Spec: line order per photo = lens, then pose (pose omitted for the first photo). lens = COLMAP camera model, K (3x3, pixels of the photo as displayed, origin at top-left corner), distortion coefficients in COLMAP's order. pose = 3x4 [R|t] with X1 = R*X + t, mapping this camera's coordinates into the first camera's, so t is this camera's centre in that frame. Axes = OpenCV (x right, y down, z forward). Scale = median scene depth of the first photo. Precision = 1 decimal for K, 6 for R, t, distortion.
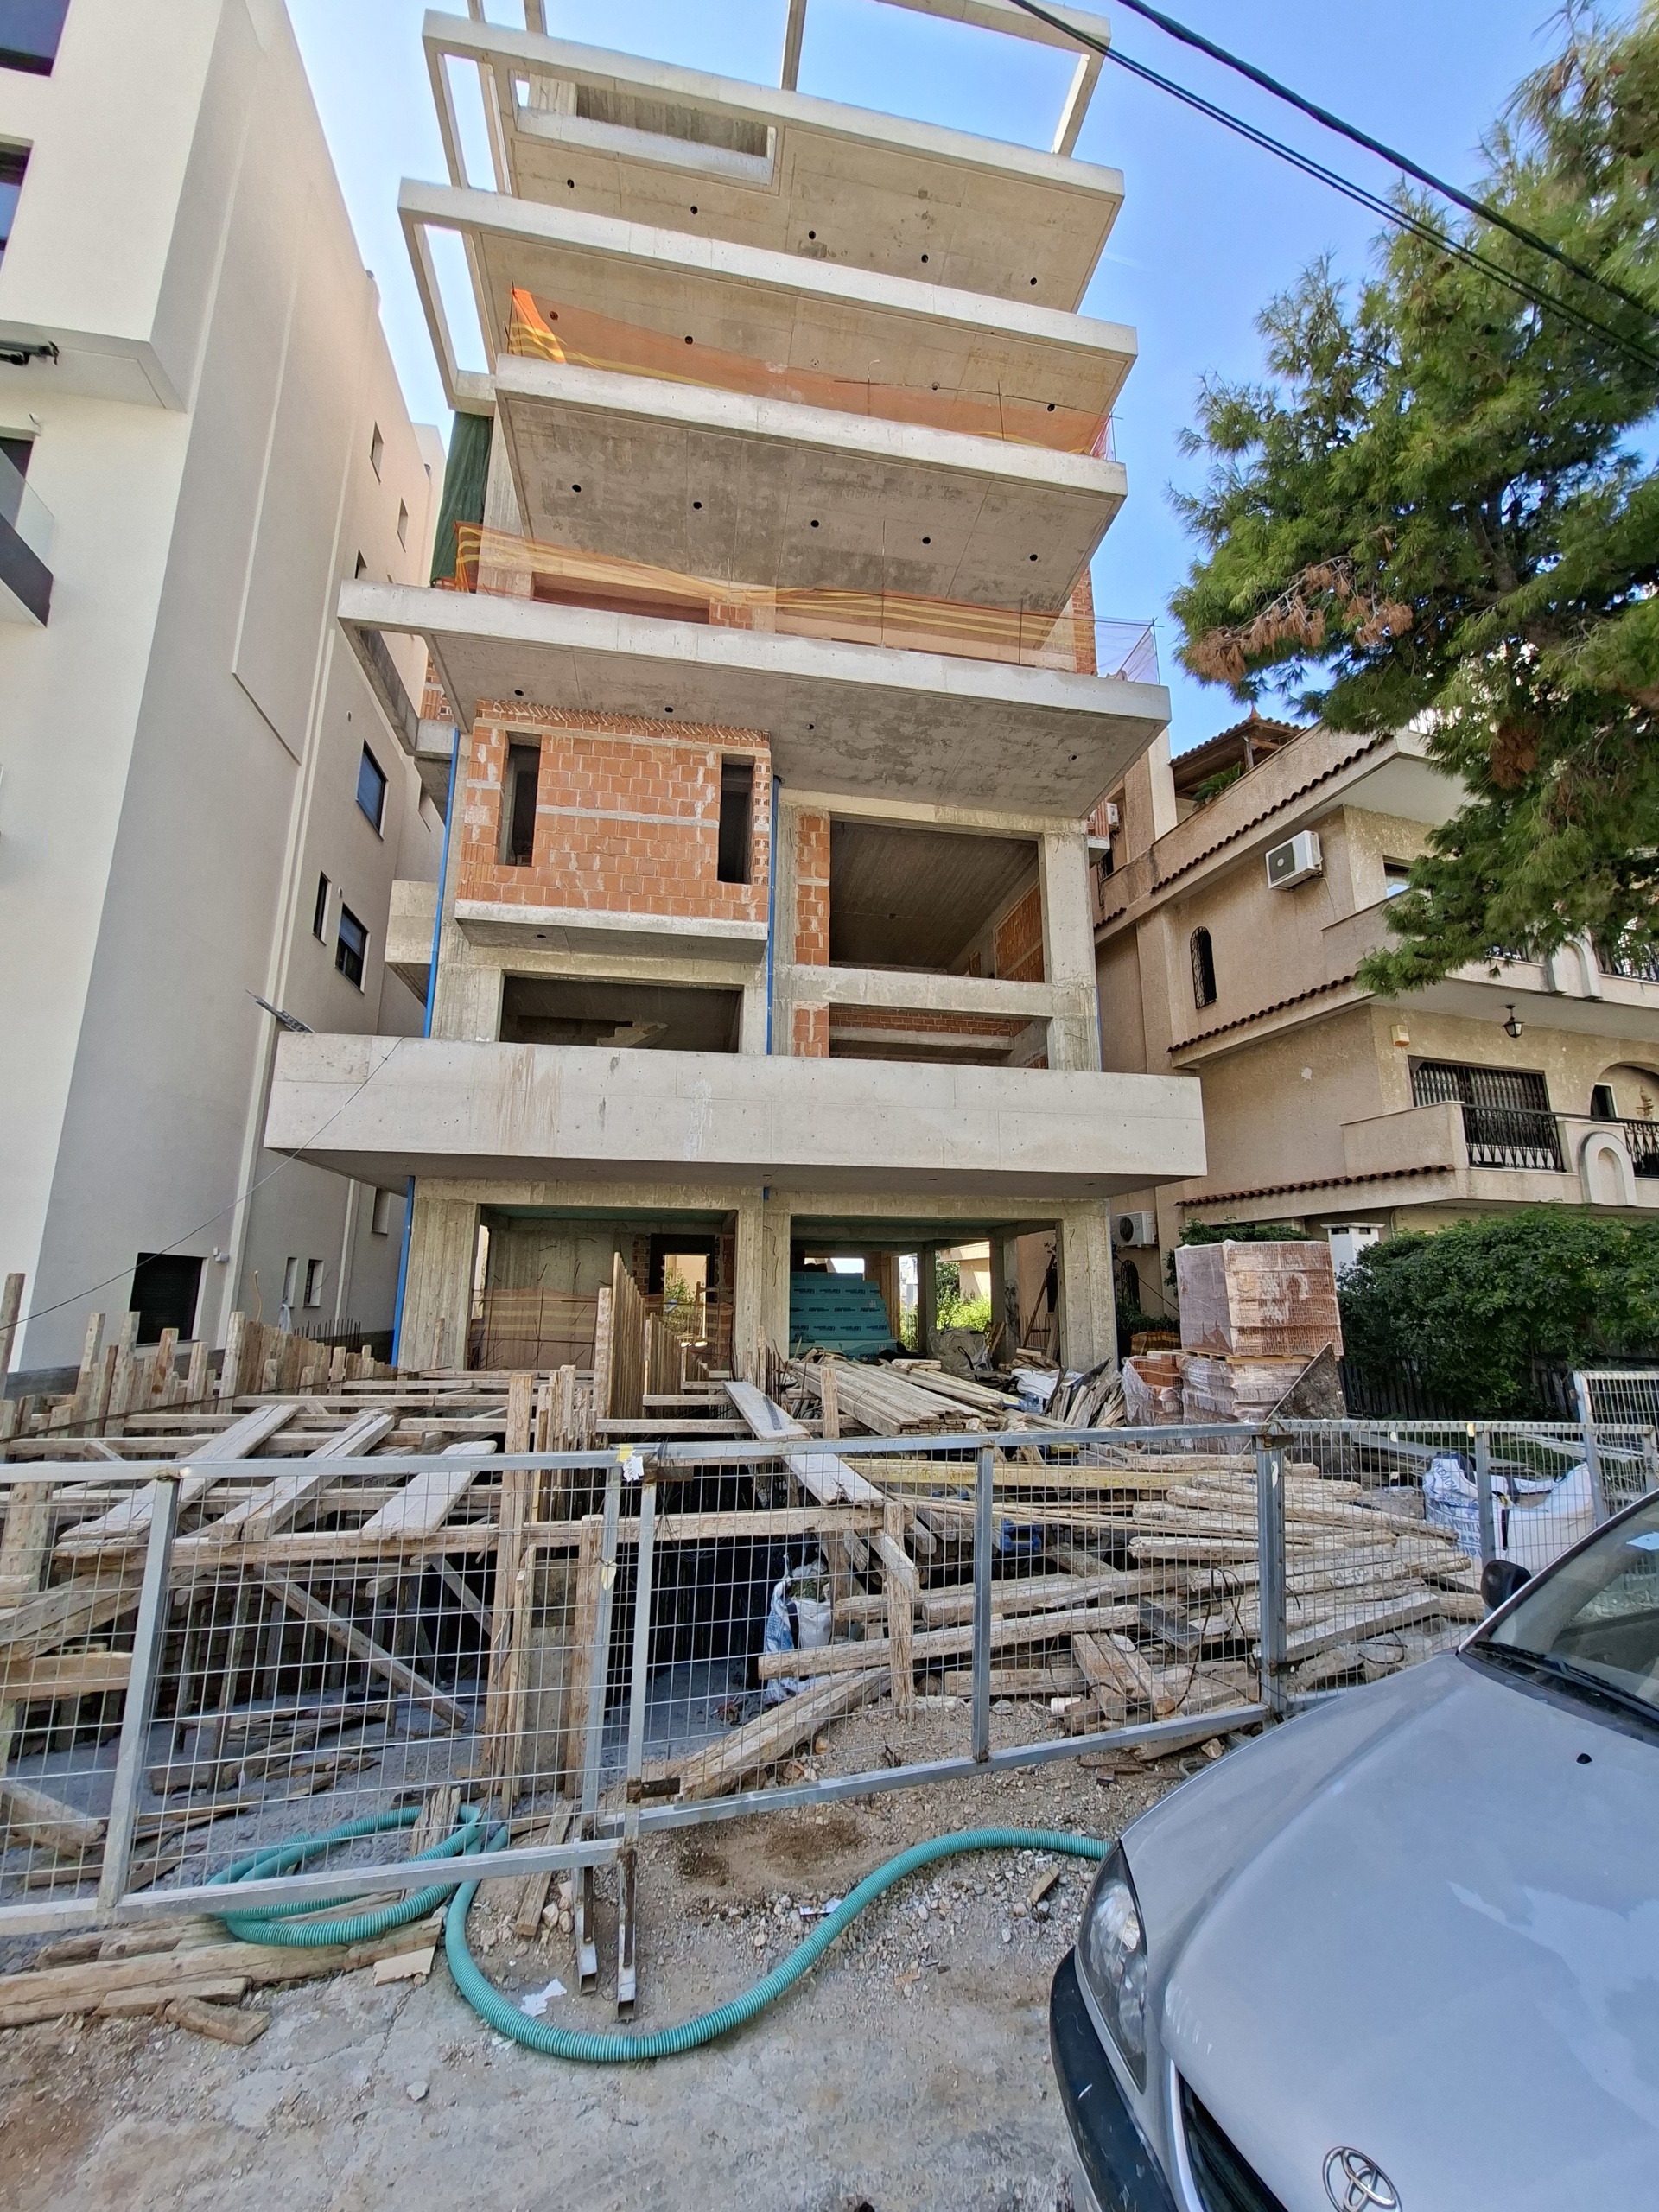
lens RADIAL K [[870.8, 0, 828.2], [0, 870.8, 1108.9], [0, 0, 1]] dist [-0.008285, 0.001354]
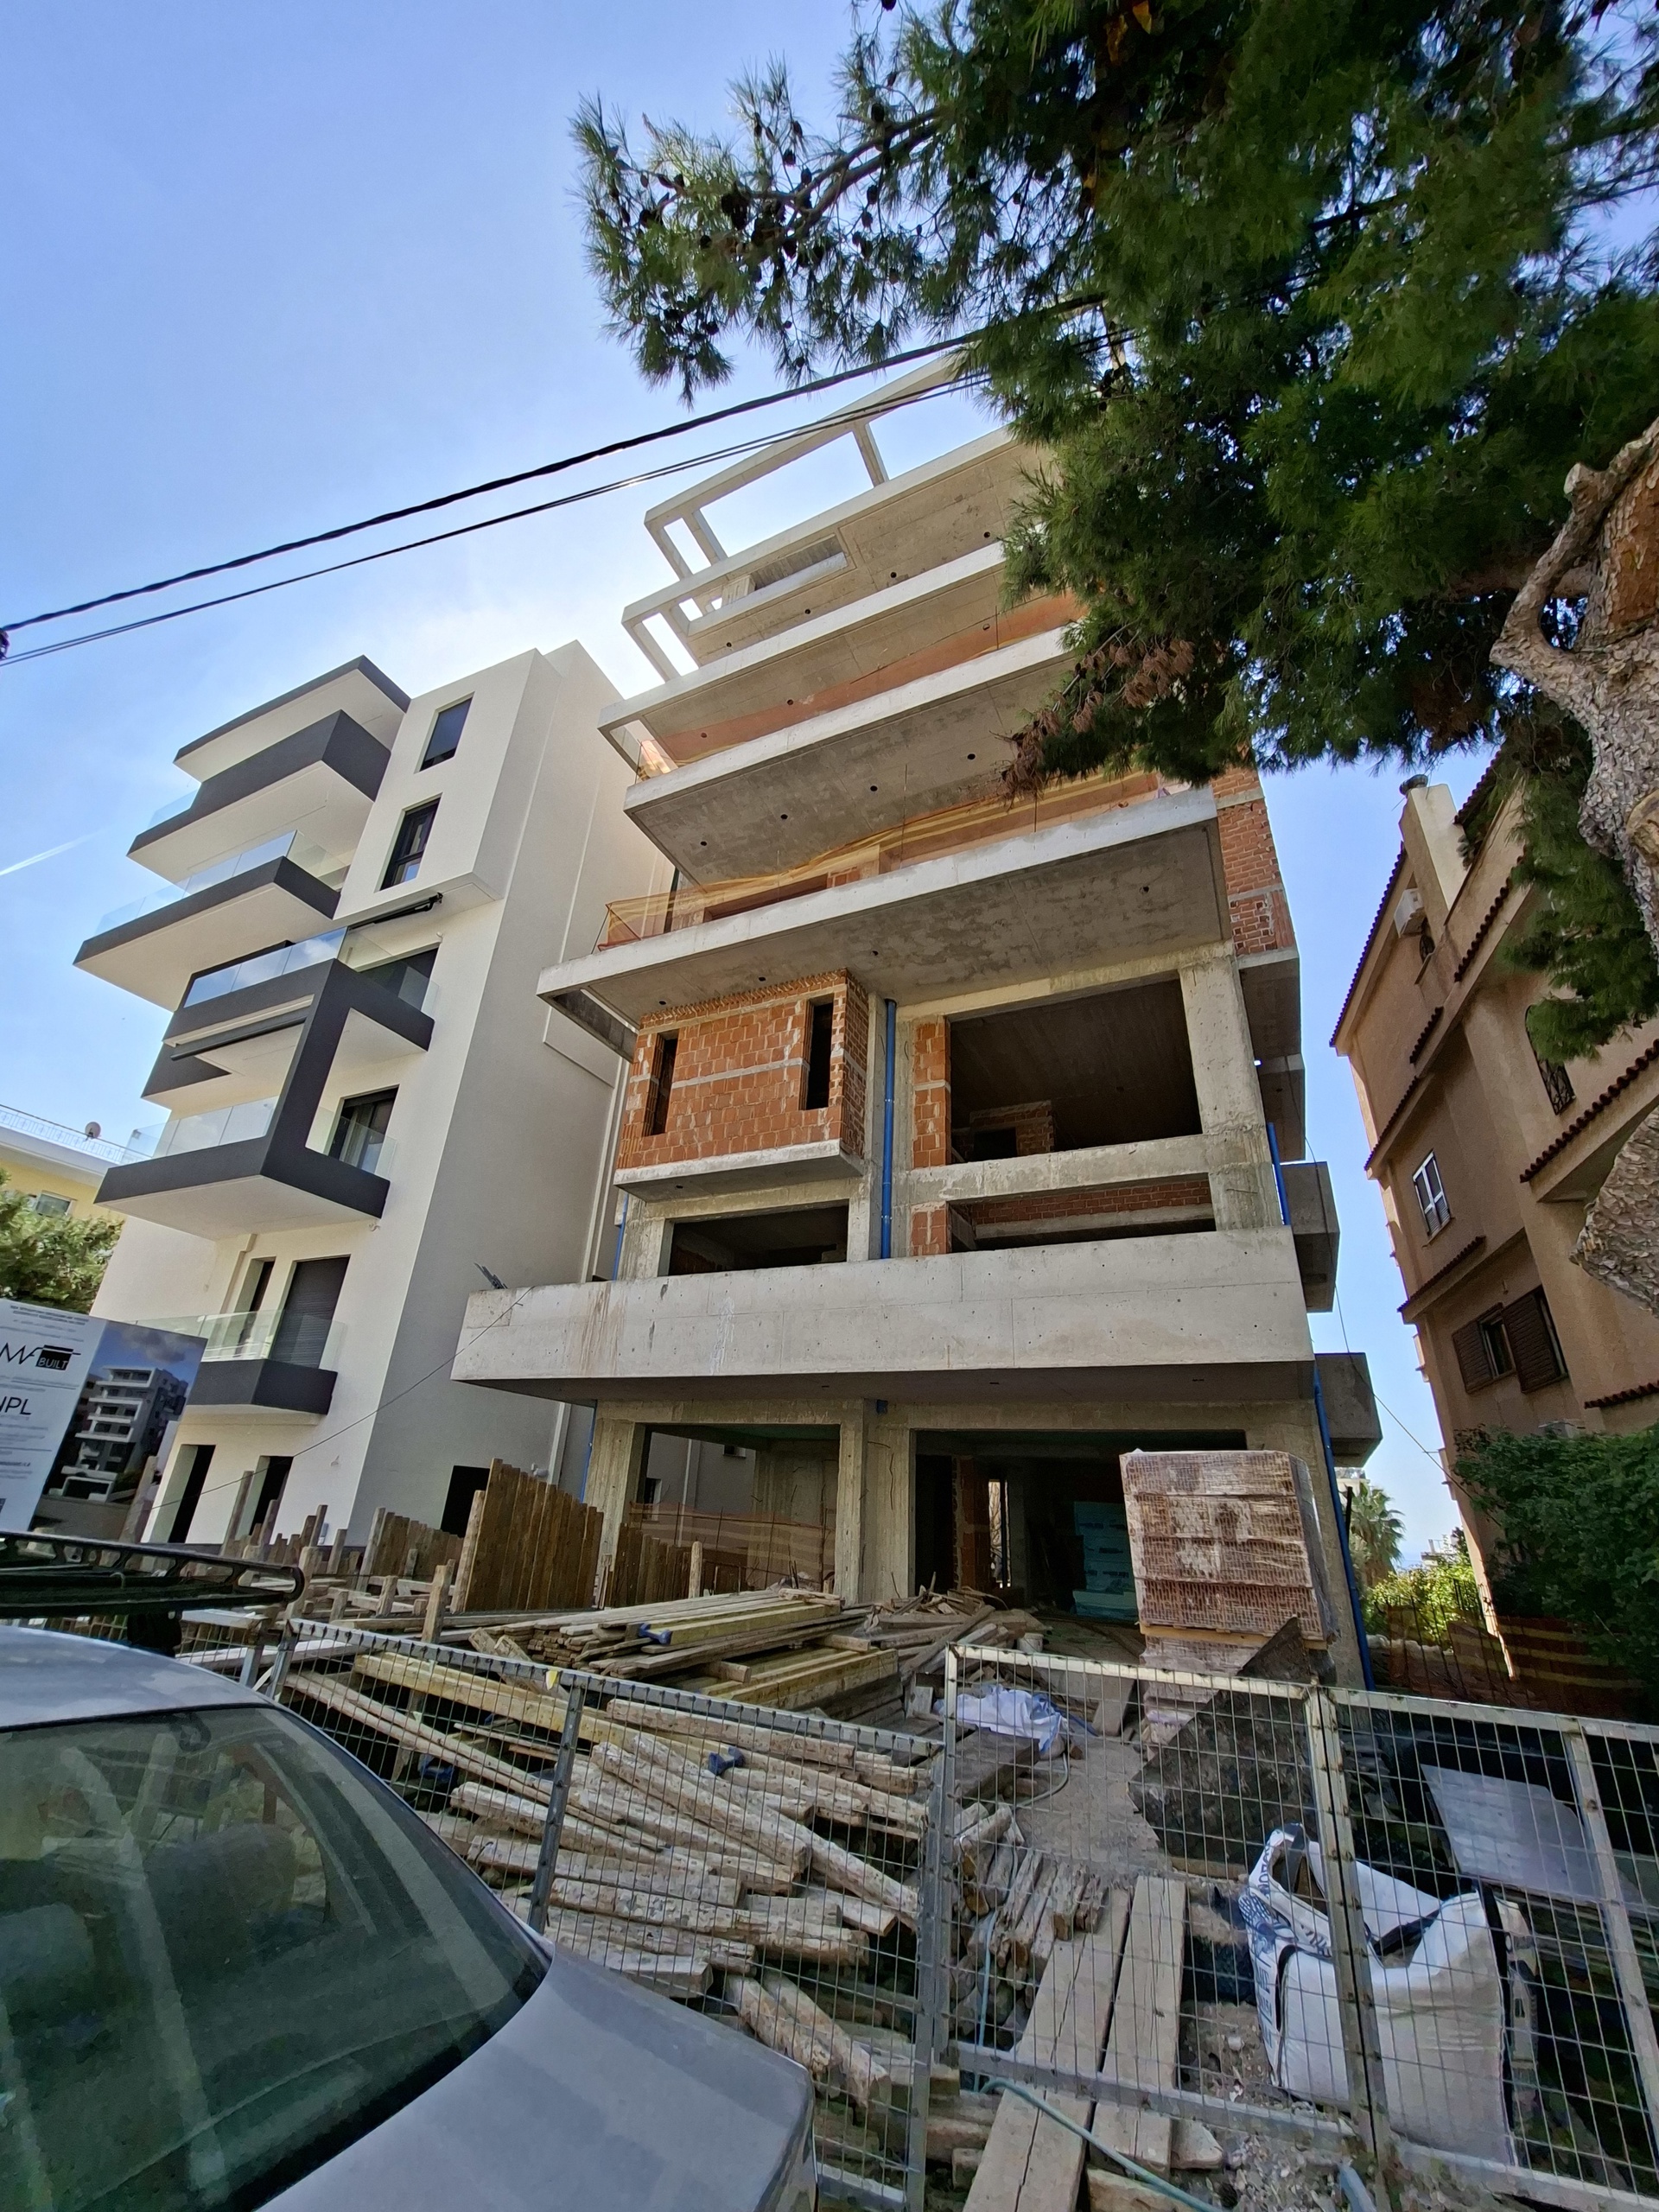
lens RADIAL K [[870.8, 0, 835.3], [0, 870.8, 1109.3], [0, 0, 1]] dist [-0.008285, 0.001354]
pose [[0.812596, -0.216234, -0.541231, 0.485853], [0.078021, 0.960629, -0.266653, 0.033028], [0.577581, 0.174454, 0.797475, 0.138887]]
